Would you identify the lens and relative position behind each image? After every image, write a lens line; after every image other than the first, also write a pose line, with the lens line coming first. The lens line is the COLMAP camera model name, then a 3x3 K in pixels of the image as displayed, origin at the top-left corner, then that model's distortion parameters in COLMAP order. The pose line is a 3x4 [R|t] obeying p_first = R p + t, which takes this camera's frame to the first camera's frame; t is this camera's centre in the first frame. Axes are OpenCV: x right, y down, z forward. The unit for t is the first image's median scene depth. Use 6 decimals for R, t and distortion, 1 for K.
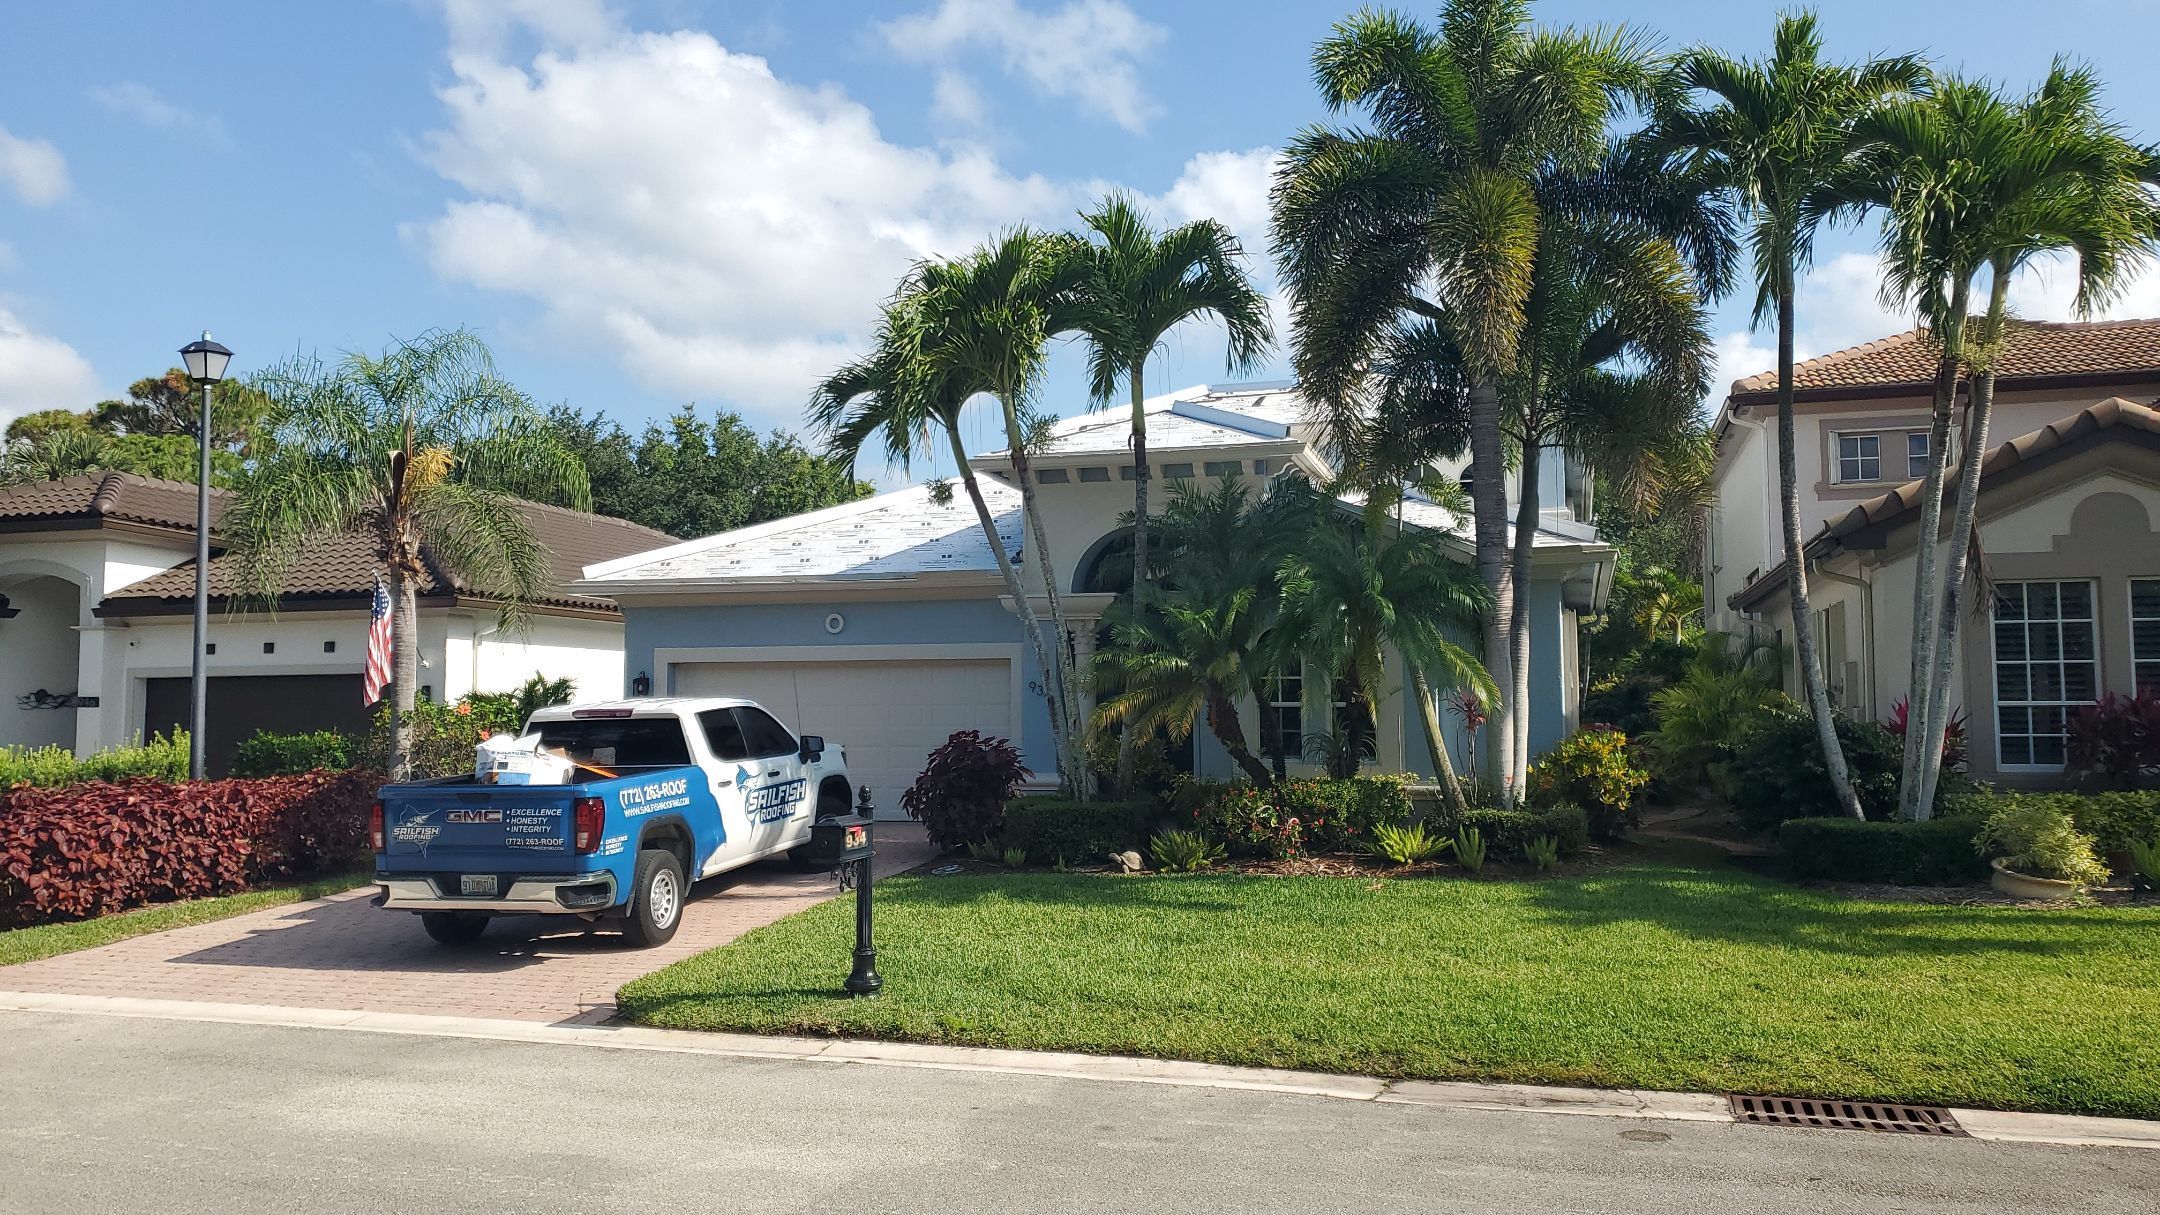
lens RADIAL K [[1684.6, 0, 1099.9], [0, 1684.6, 594.0], [0, 0, 1]] dist [0.026345, -0.008868]
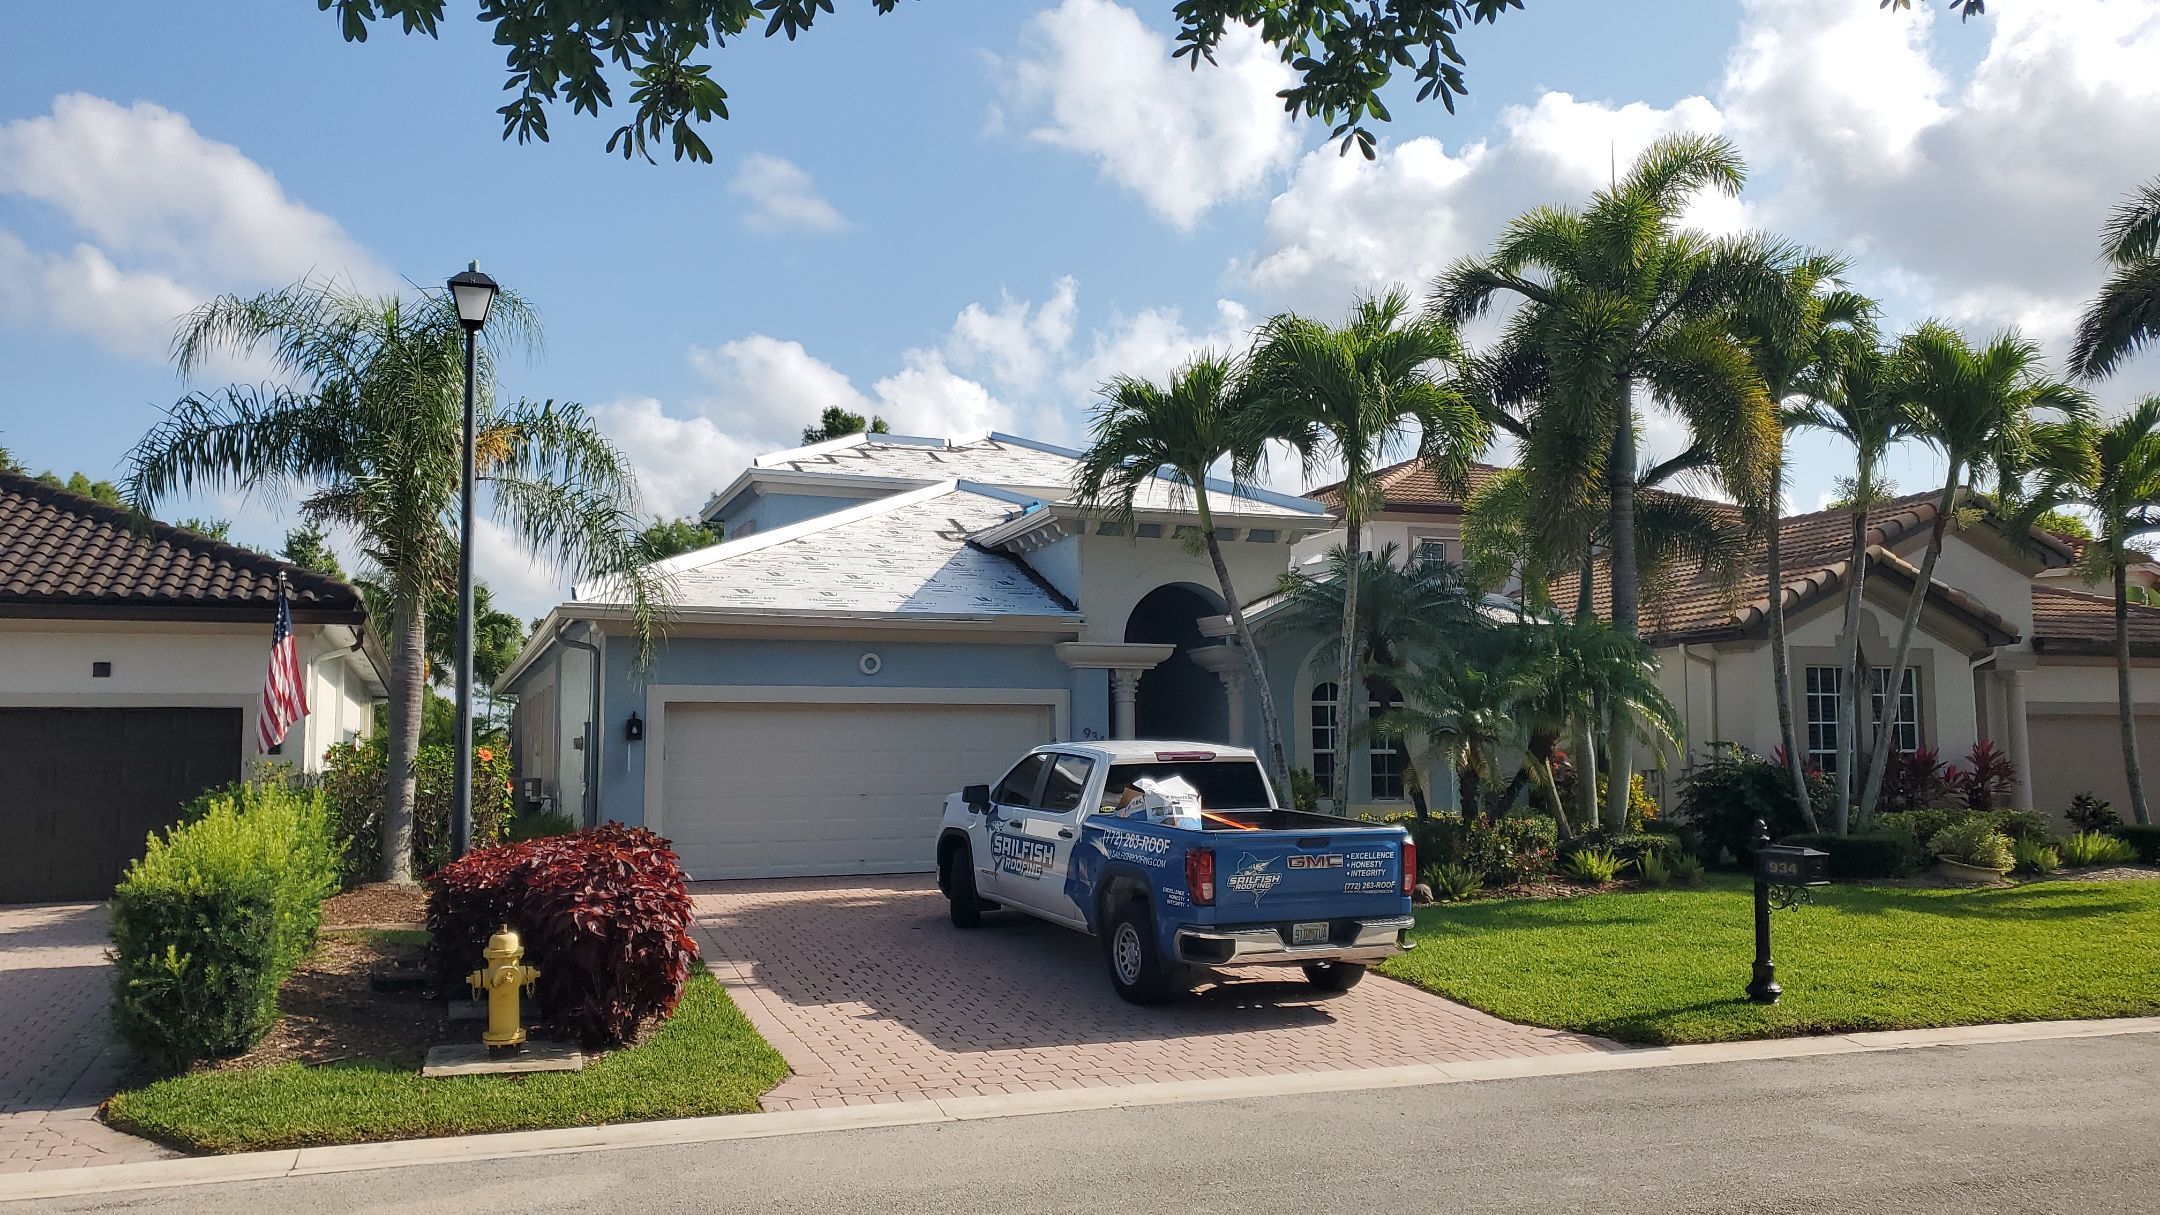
lens RADIAL K [[1726.6, 0, 1117.0], [0, 1726.6, 543.8], [0, 0, 1]] dist [0.018130, -0.007151]
pose [[0.792716, 0.074896, 0.604973, -0.957661], [-0.041053, 0.996730, -0.069604, 0.019252], [-0.608208, 0.030340, 0.793198, 0.237153]]
